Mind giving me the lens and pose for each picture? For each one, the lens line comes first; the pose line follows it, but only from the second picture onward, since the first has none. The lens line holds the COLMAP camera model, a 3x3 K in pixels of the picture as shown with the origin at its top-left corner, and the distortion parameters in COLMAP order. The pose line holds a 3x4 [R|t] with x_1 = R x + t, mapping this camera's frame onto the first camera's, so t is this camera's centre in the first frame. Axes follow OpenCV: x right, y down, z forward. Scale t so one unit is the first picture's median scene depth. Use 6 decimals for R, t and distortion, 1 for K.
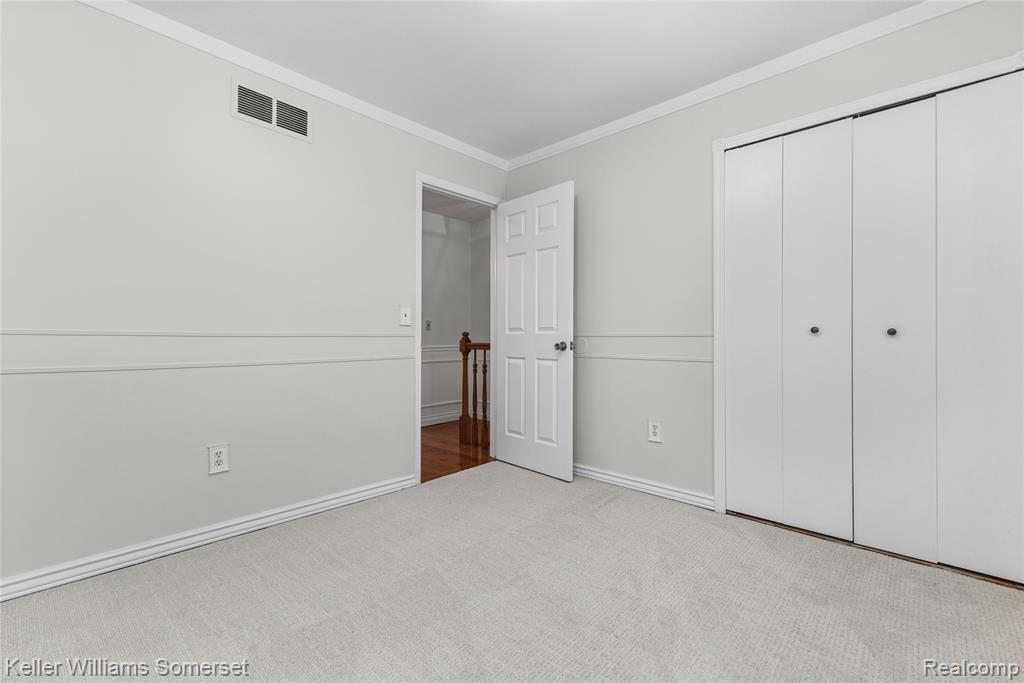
lens RADIAL K [[438.3, 0, 515.8], [0, 438.3, 337.8], [0, 0, 1]] dist [-0.000948, 0.000107]
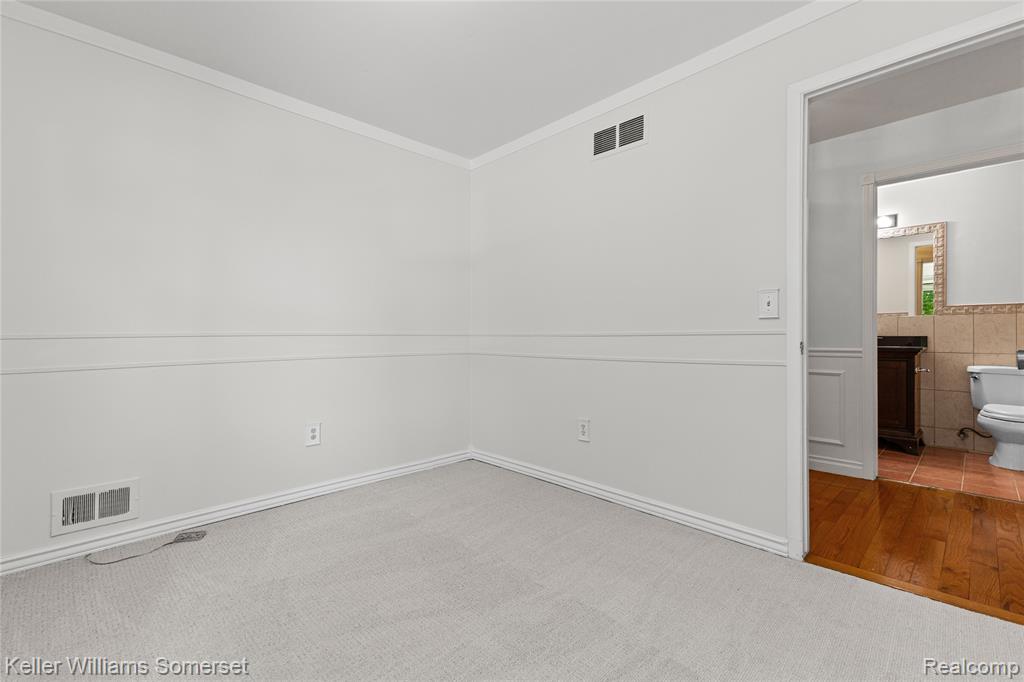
lens RADIAL K [[438.3, 0, 515.8], [0, 438.3, 337.3], [0, 0, 1]] dist [-0.000948, 0.000107]
pose [[-0.040631, -0.005064, -0.999161, 0.564375], [-0.001183, 0.999987, -0.005020, 0.007012], [0.999174, 0.000978, -0.040636, 0.760792]]
